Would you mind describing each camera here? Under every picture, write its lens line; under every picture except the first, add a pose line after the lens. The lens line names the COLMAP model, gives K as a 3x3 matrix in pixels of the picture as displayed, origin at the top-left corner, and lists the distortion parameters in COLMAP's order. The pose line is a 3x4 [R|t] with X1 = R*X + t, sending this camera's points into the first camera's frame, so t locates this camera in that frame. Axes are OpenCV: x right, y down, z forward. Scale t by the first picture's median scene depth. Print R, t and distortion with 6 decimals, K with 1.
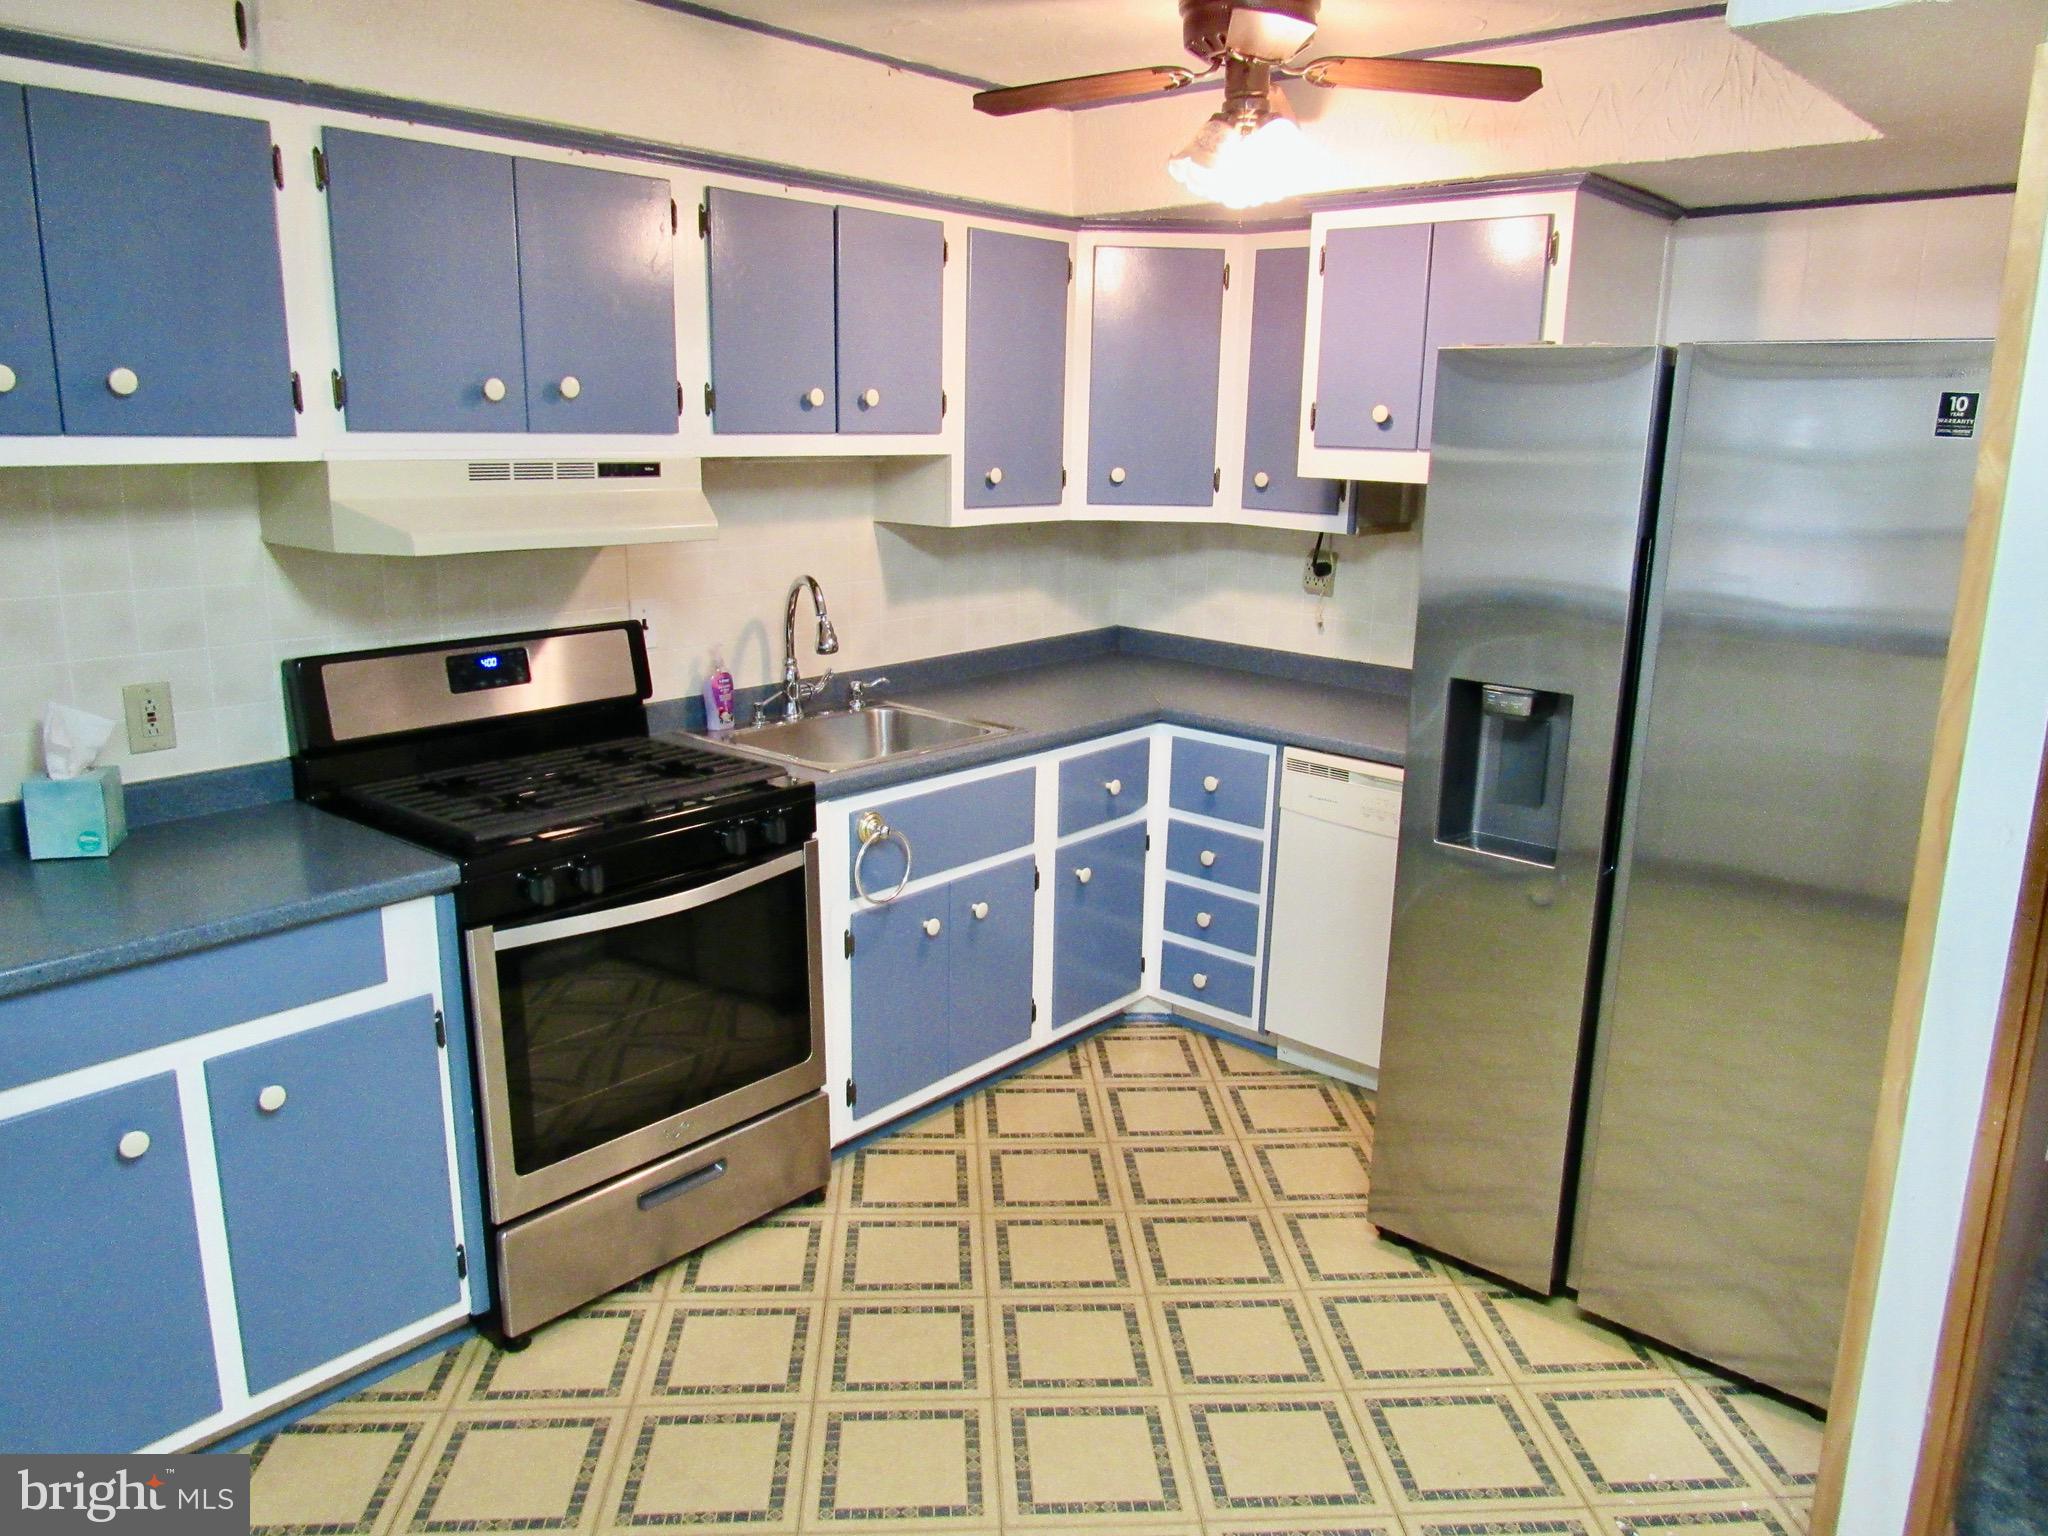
lens RADIAL K [[1458.1, 0, 1032.6], [0, 1458.1, 770.7], [0, 0, 1]] dist [-0.037871, 0.009940]
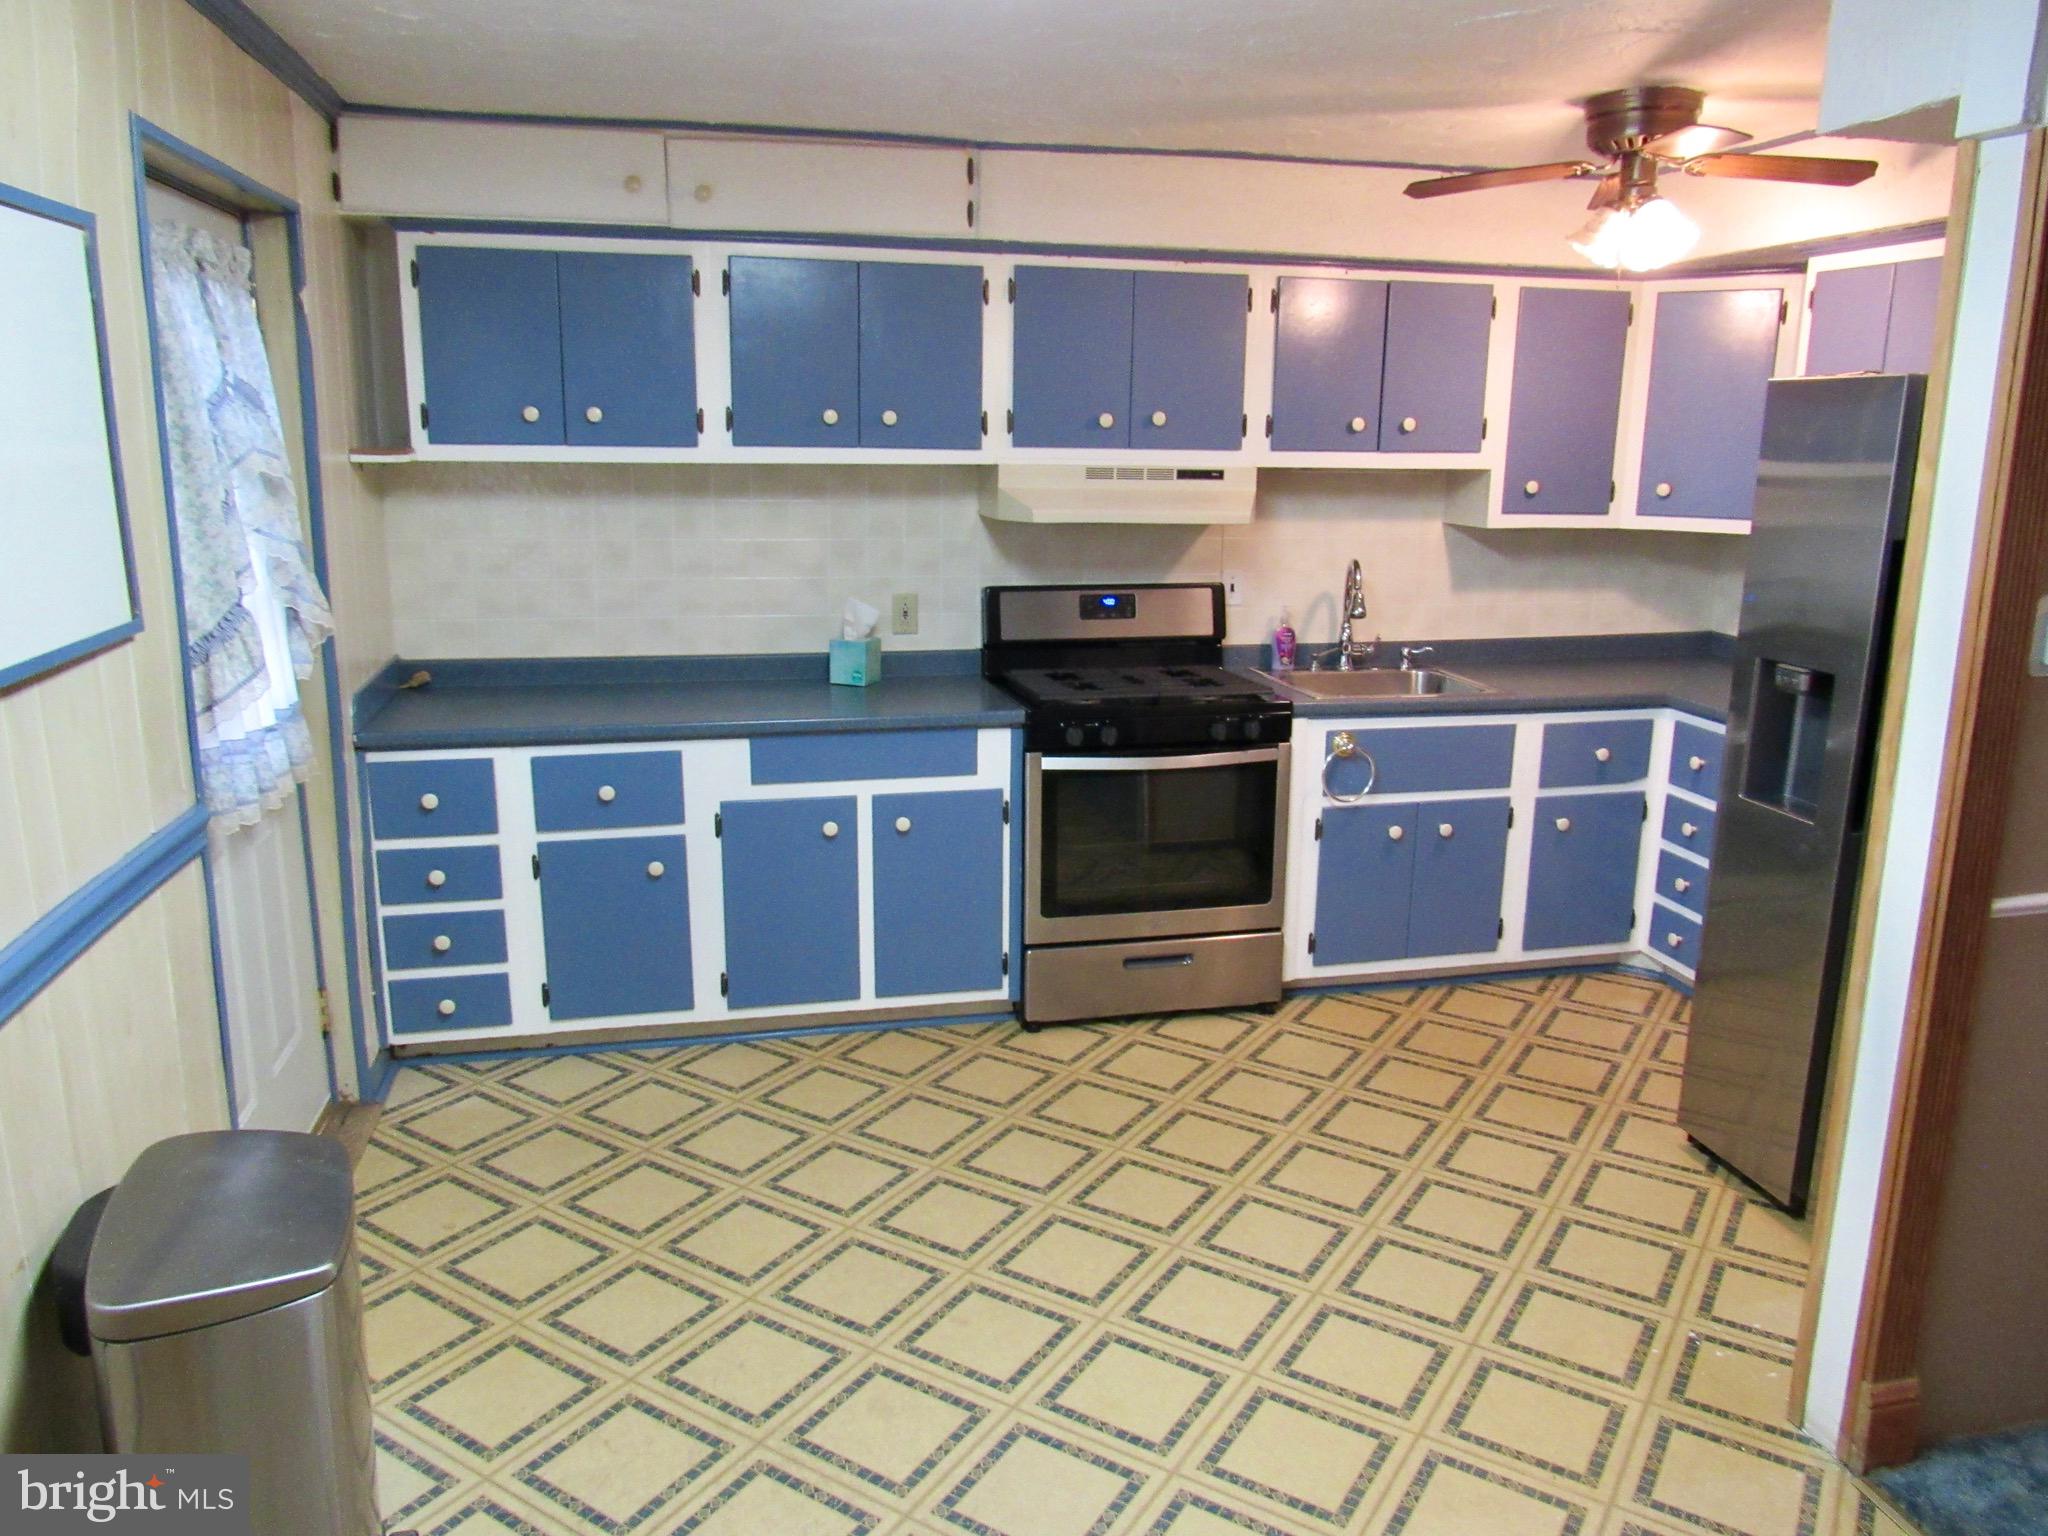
lens RADIAL K [[1458.1, 0, 1032.6], [0, 1458.1, 770.7], [0, 0, 1]] dist [-0.037871, 0.009940]
pose [[0.805700, 0.125959, -0.578777, 0.454000], [-0.135821, 0.990380, 0.026463, 0.069147], [0.576542, 0.057289, 0.815057, -0.263011]]
